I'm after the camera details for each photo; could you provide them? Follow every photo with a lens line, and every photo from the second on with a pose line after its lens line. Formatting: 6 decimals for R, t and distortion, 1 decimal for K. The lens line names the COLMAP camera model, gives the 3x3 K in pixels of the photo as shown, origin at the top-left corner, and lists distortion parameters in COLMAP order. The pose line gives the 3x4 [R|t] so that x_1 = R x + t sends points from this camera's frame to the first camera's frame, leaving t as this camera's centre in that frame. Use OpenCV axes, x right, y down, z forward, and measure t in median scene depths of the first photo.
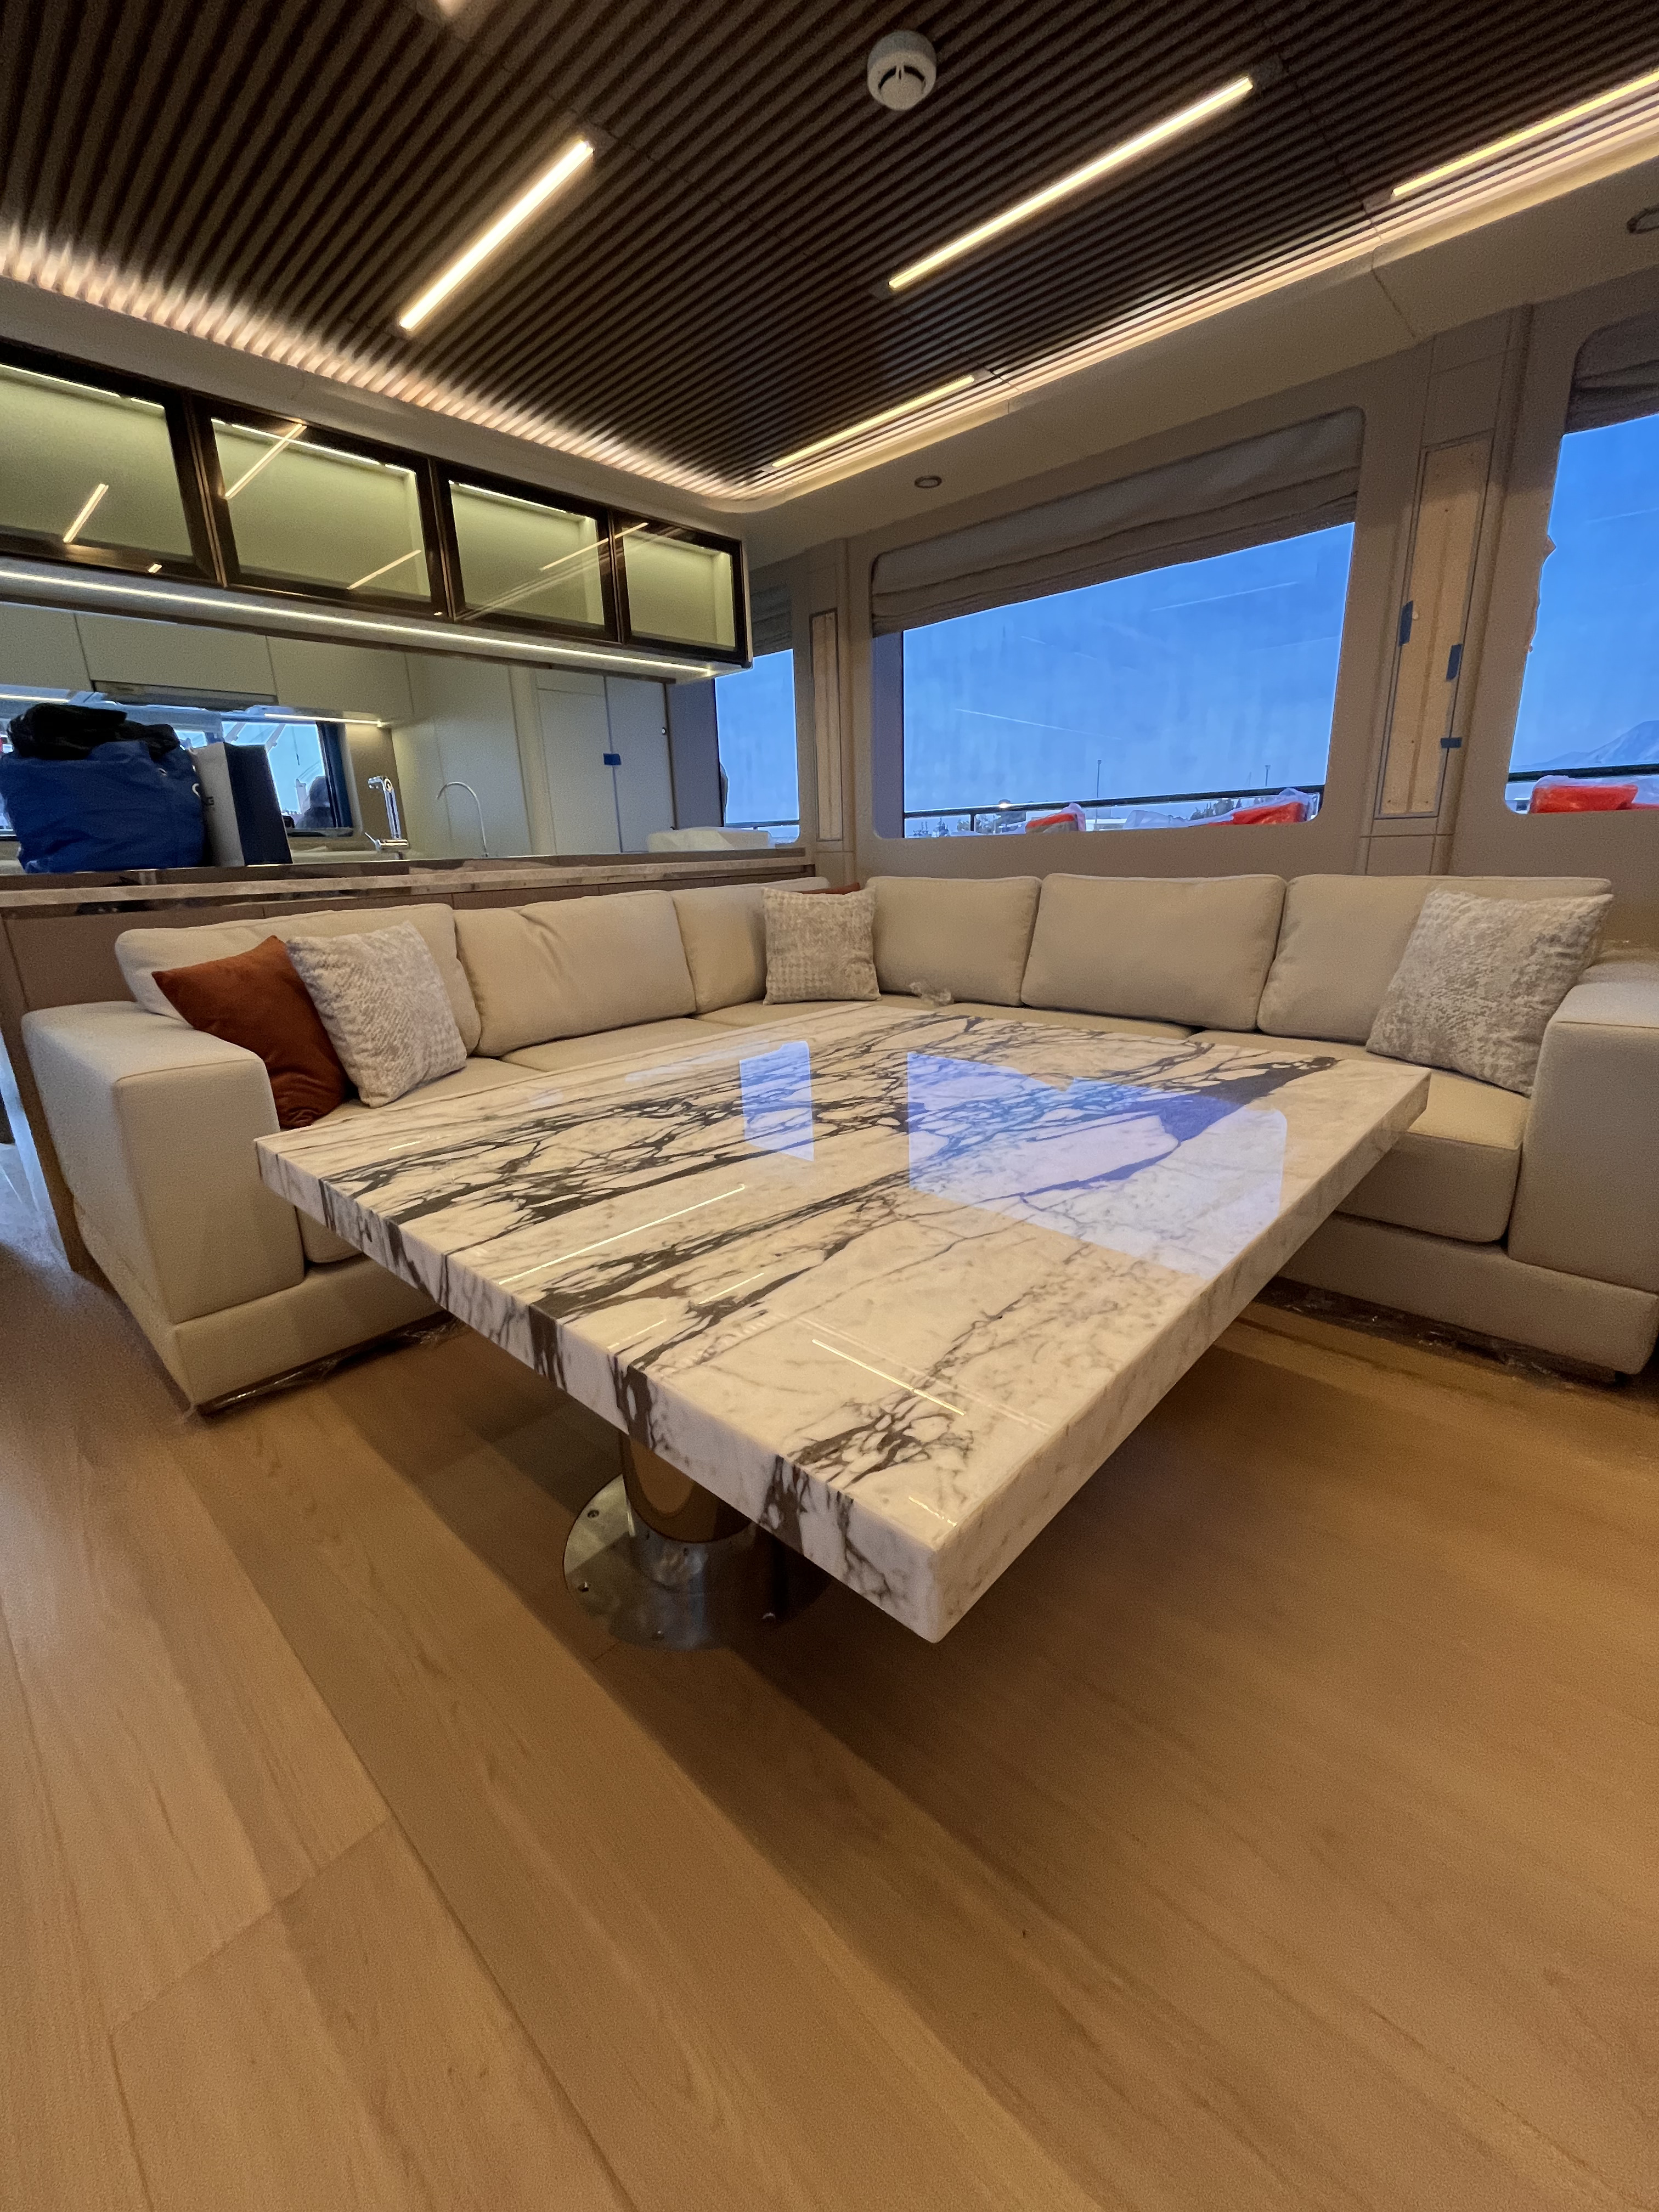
lens RADIAL K [[891.0, 0, 830.0], [0, 891.0, 1102.7], [0, 0, 1]] dist [-0.002357, 0.000182]
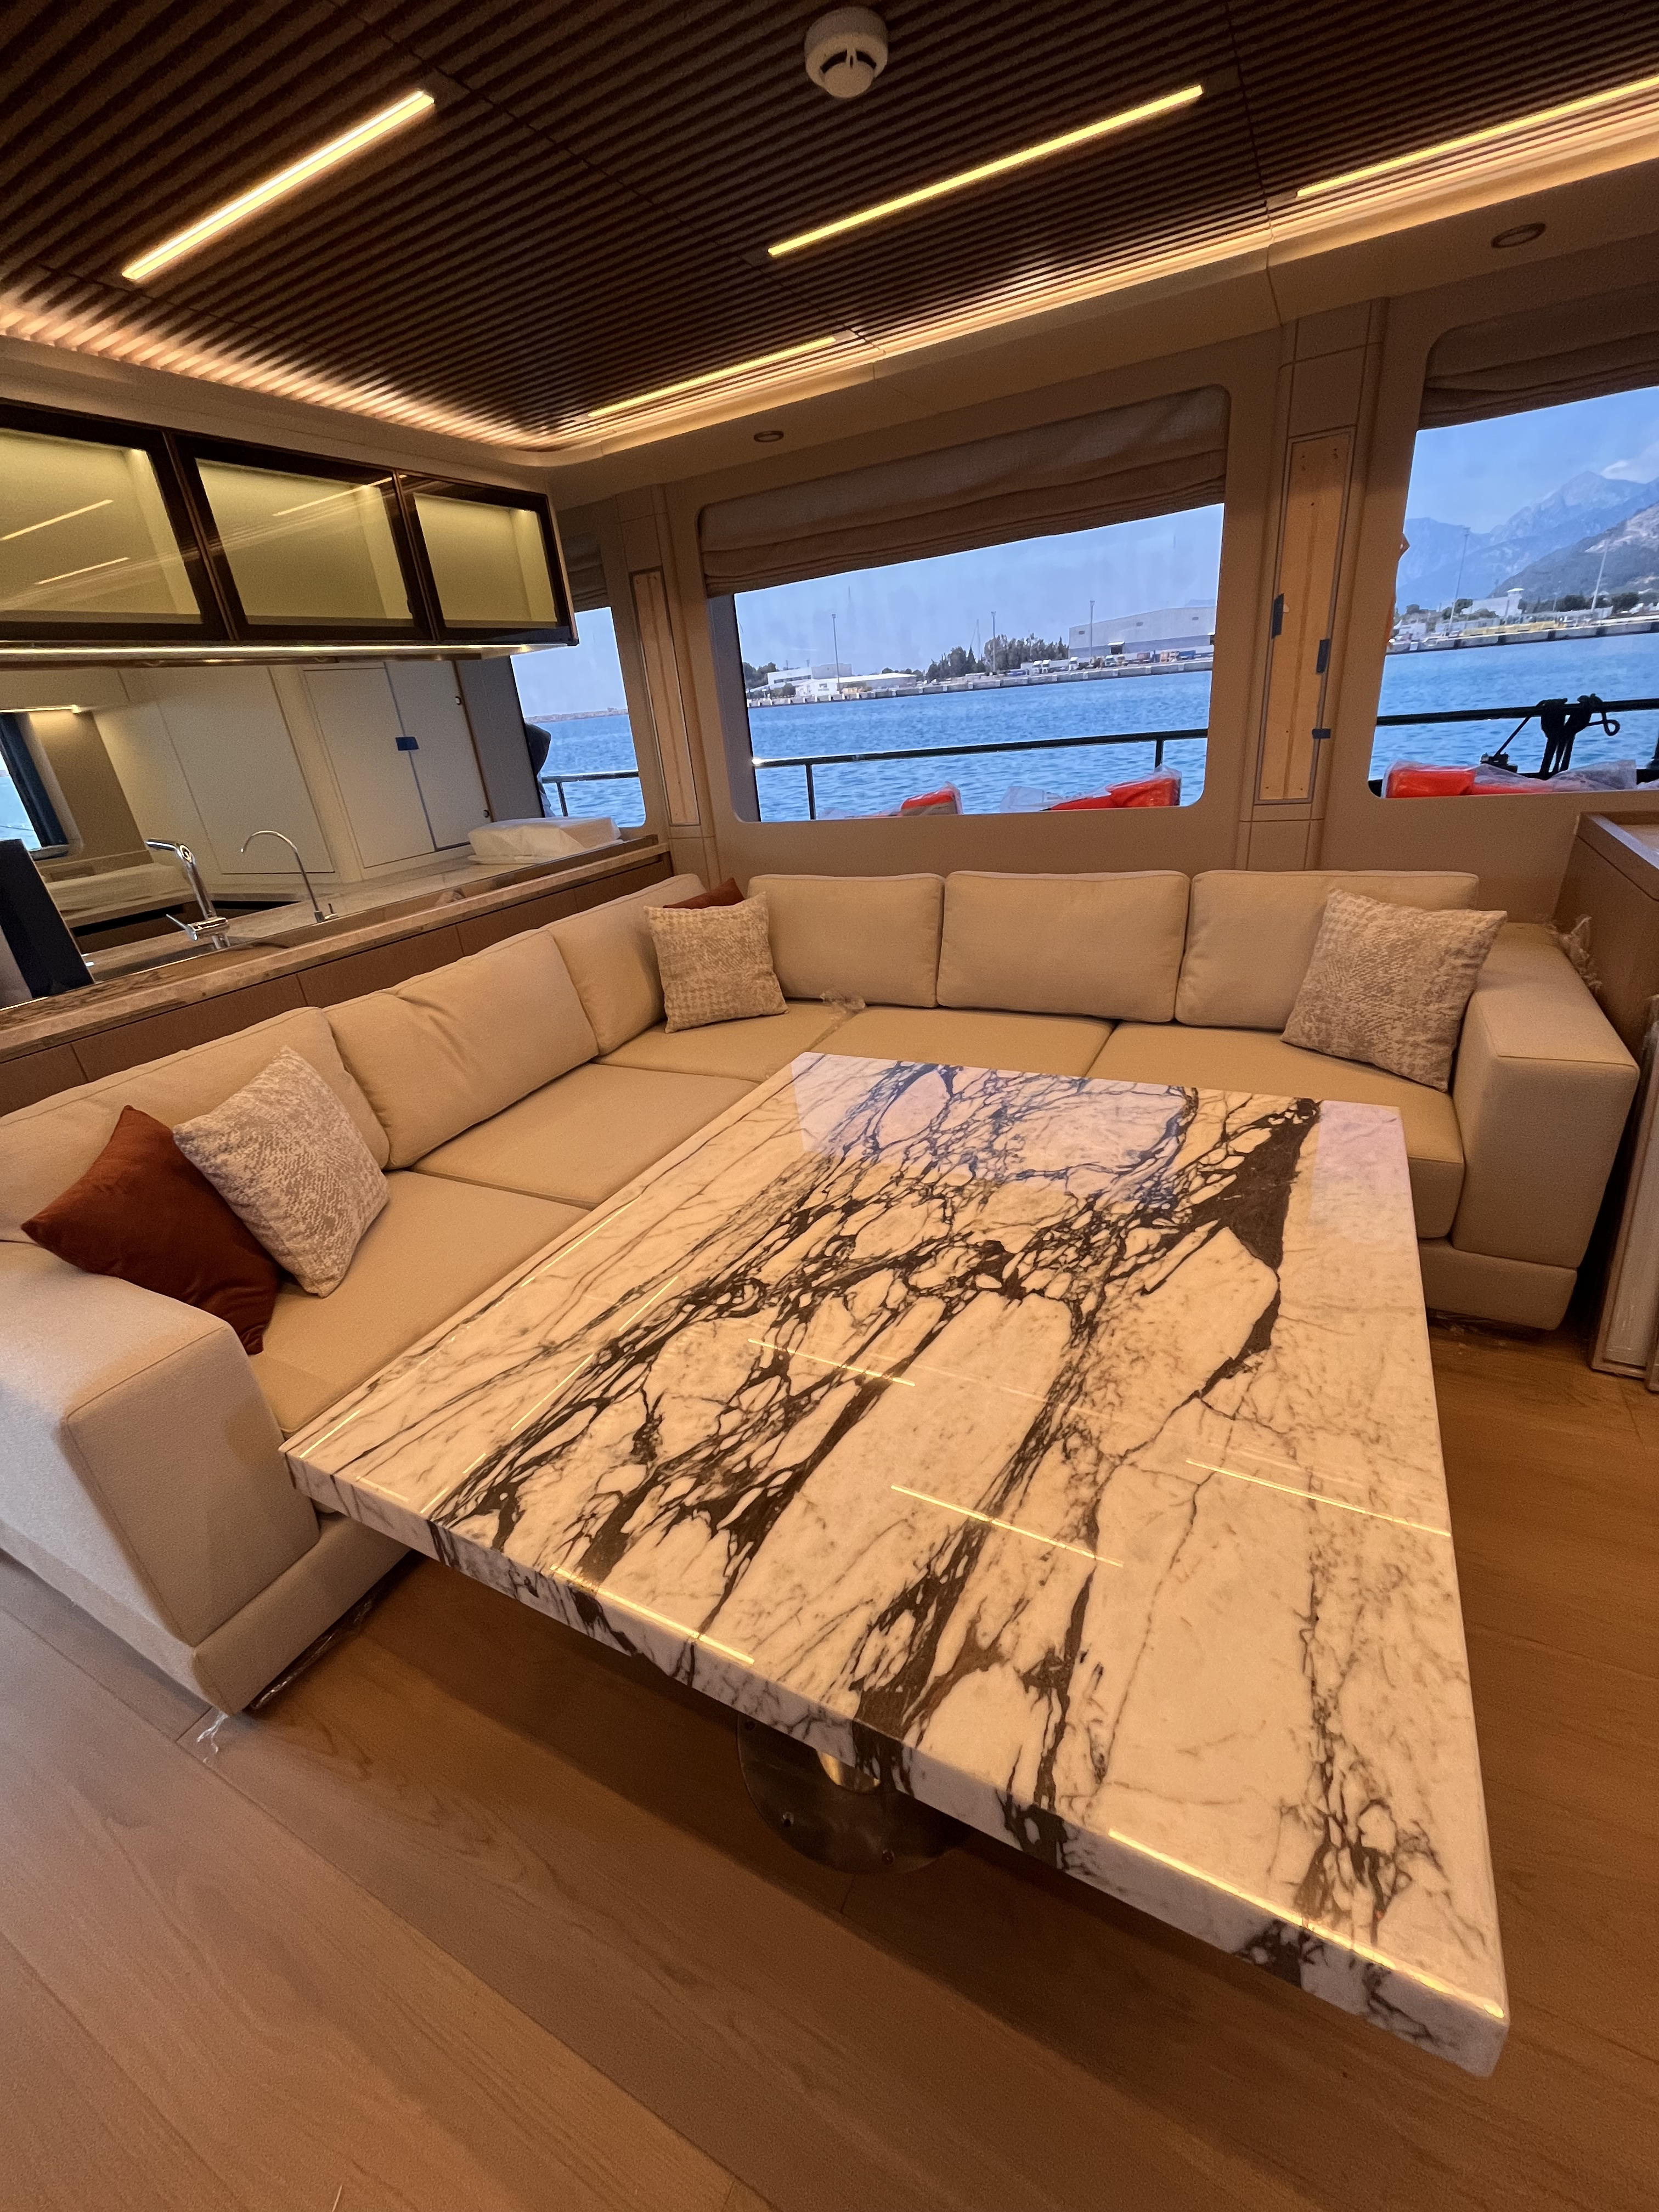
lens RADIAL K [[891.0, 0, 829.0], [0, 891.0, 1104.0], [0, 0, 1]] dist [-0.002357, 0.000182]
pose [[0.963099, -0.162497, 0.214557, -0.215483], [0.134156, 0.980919, 0.140713, -0.254732], [-0.233328, -0.106736, 0.966522, 0.081148]]
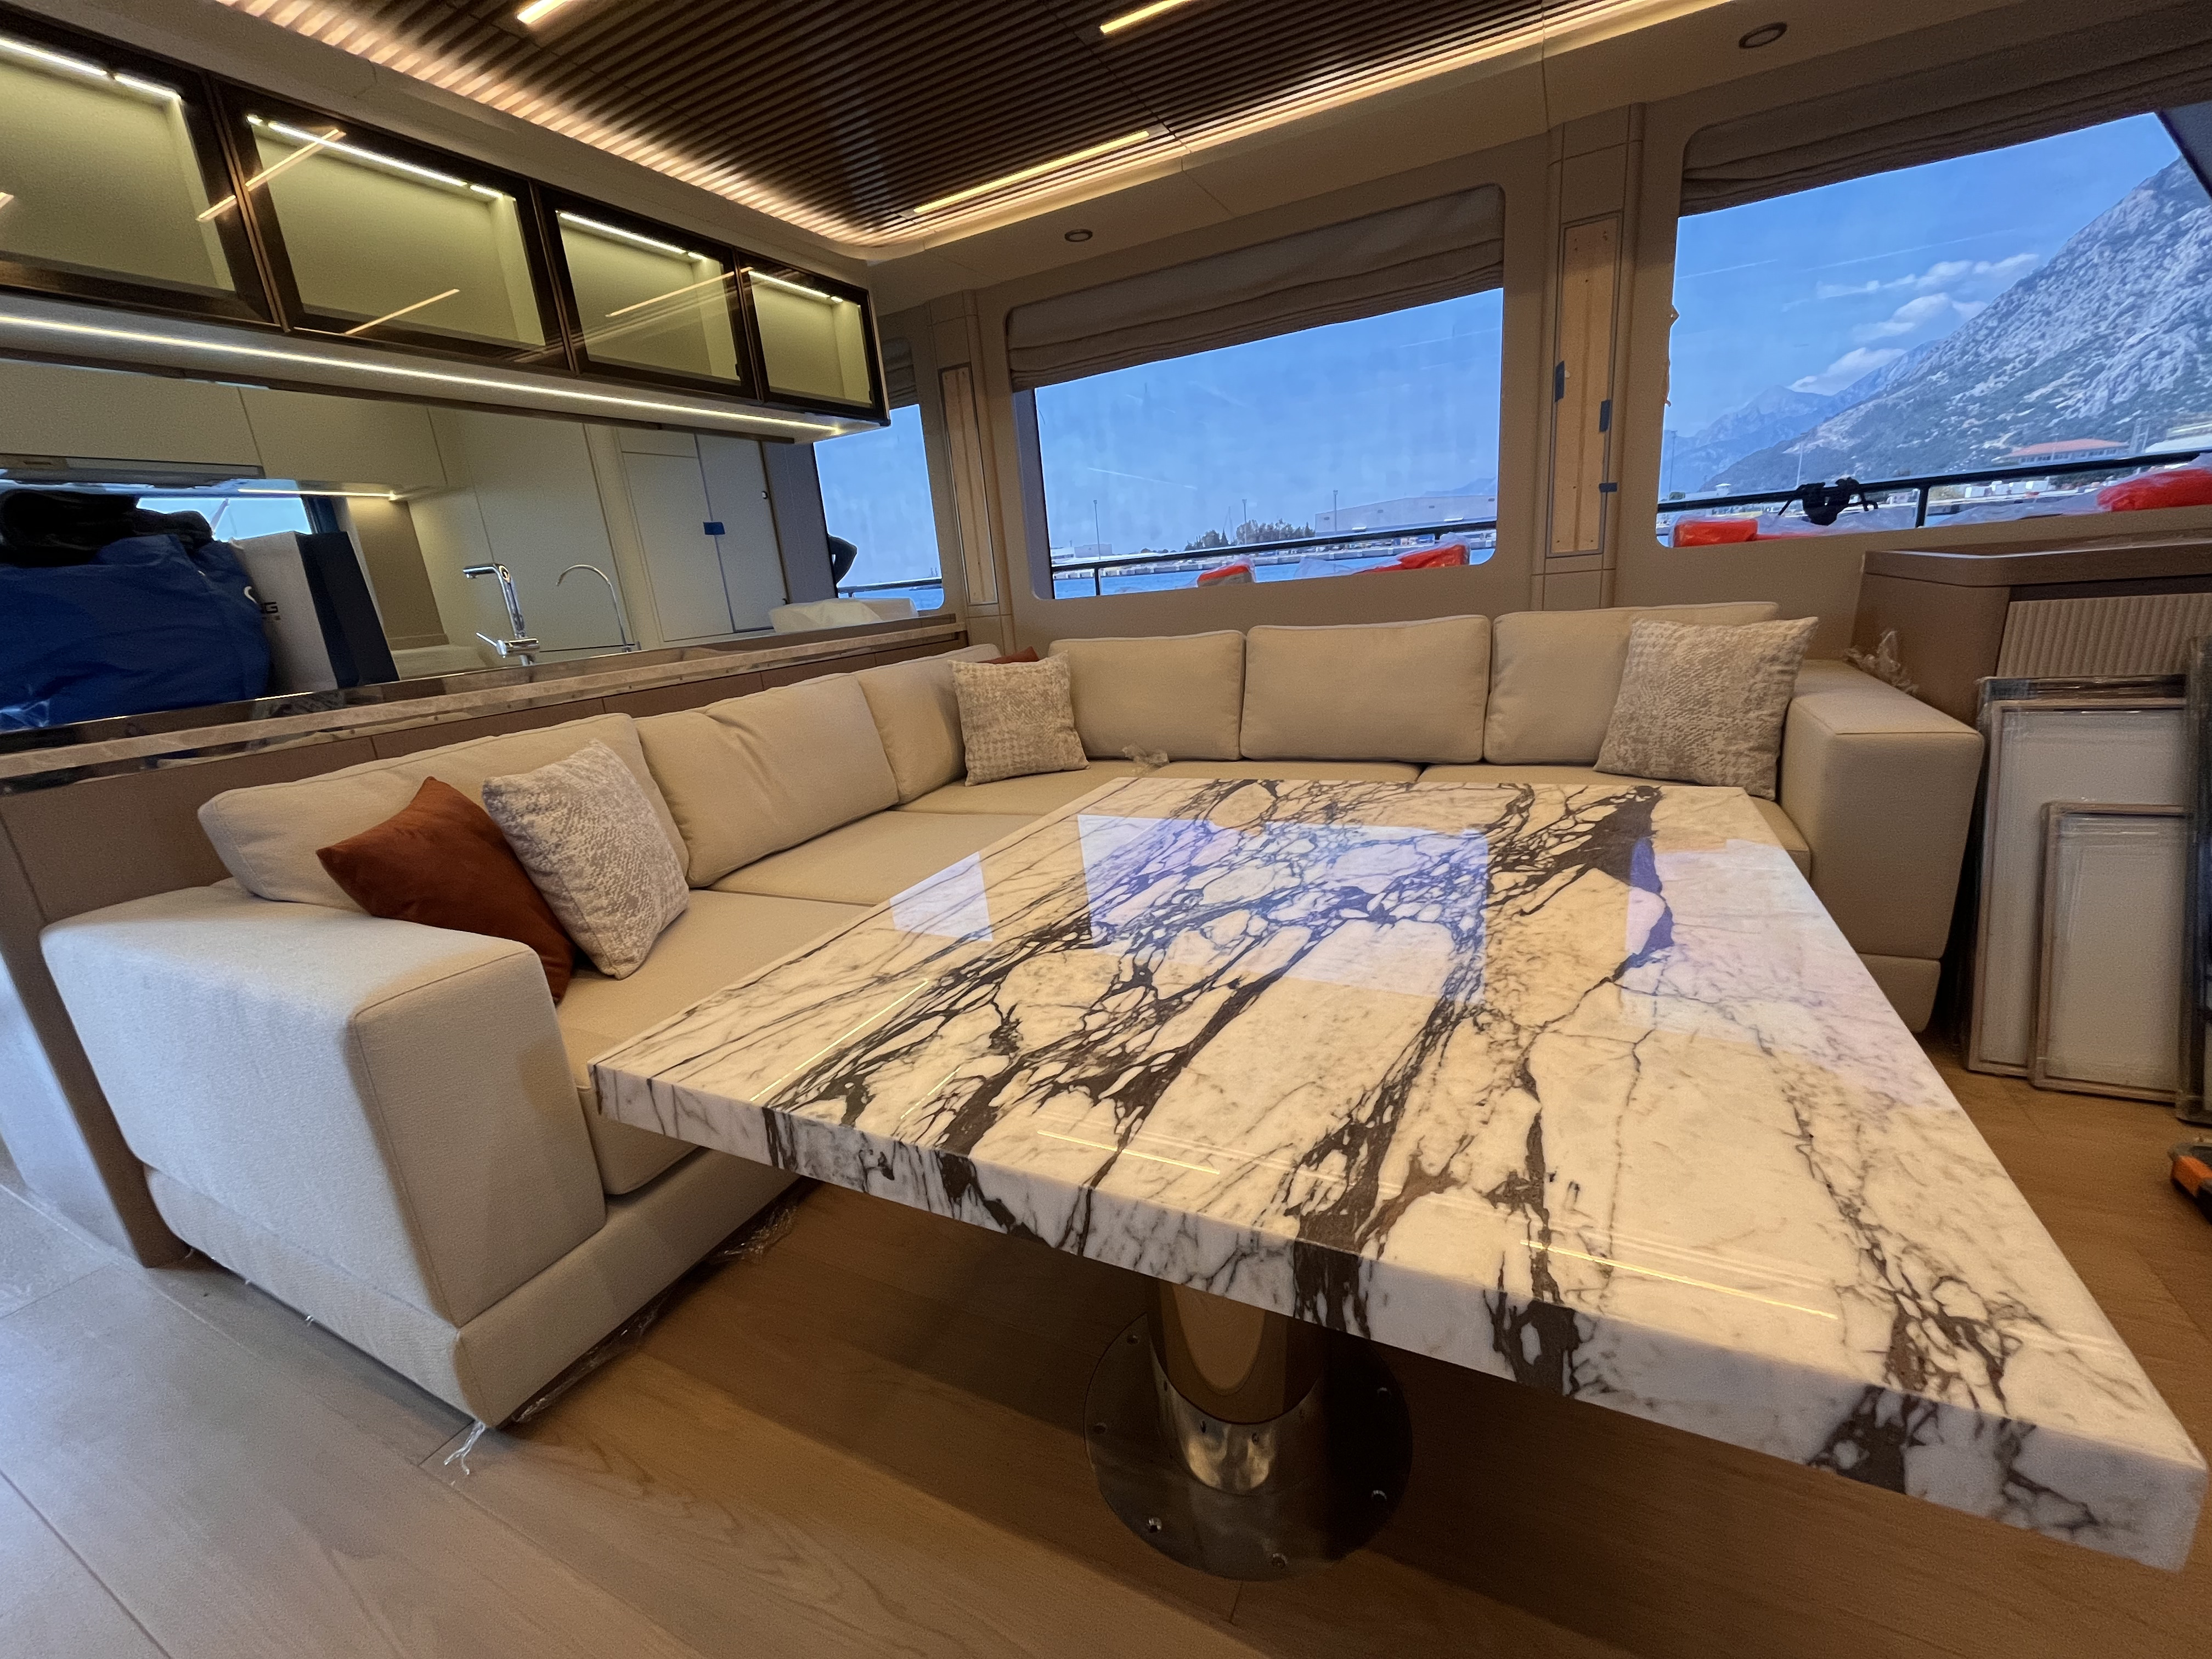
lens RADIAL K [[891.0, 0, 1104.1], [0, 891.0, 830.4], [0, 0, 1]] dist [-0.002357, 0.000182]
pose [[0.959599, -0.125111, 0.252026, -0.308499], [0.130656, 0.991414, -0.005318, -0.071241], [-0.249197, 0.038031, 0.967706, 0.123871]]
